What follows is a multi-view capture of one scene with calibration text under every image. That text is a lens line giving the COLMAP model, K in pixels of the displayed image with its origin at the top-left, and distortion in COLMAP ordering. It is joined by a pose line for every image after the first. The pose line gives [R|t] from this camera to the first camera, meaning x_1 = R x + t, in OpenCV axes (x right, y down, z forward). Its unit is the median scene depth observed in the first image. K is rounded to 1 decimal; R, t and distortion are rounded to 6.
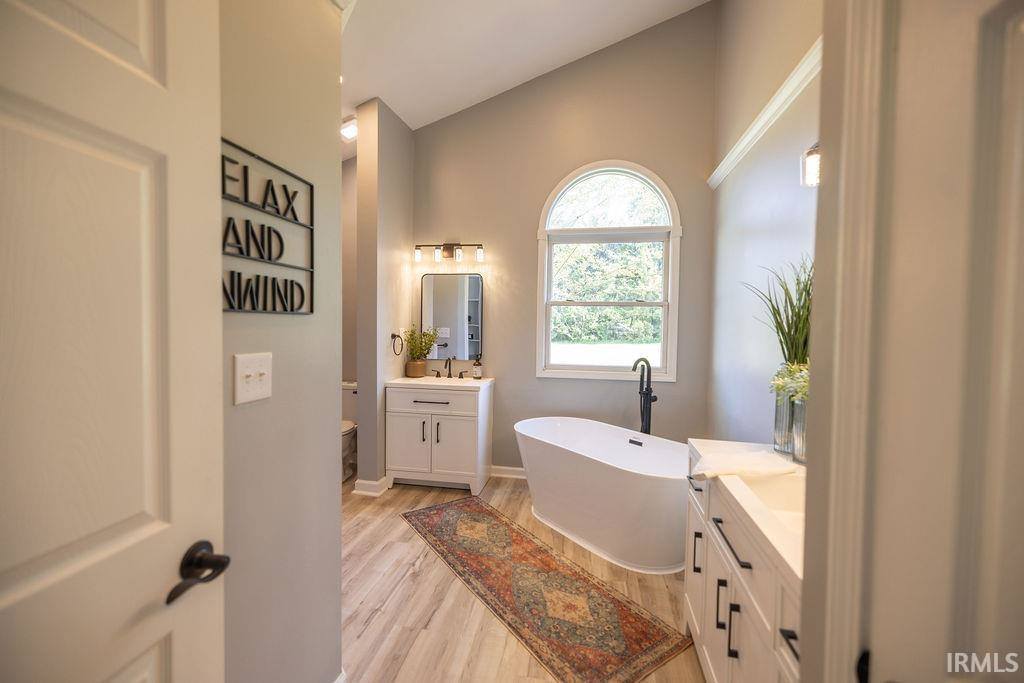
lens RADIAL K [[423.5, 0, 512.0], [0, 423.5, 341.5], [0, 0, 1]] dist [-0.000516, -0.000272]
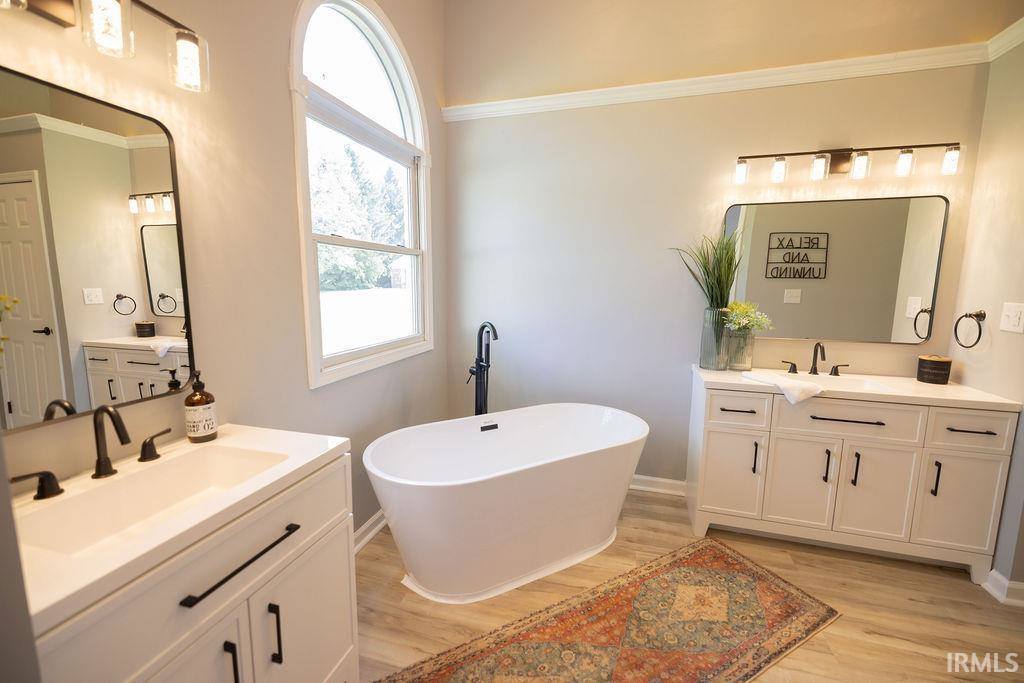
lens RADIAL K [[423.5, 0, 512.0], [0, 423.5, 341.5], [0, 0, 1]] dist [-0.000516, -0.000272]
pose [[0.103765, -0.158681, 0.981862, -0.522405], [0.029966, 0.987242, 0.156384, -0.053768], [-0.994150, 0.013195, 0.107196, 0.959885]]
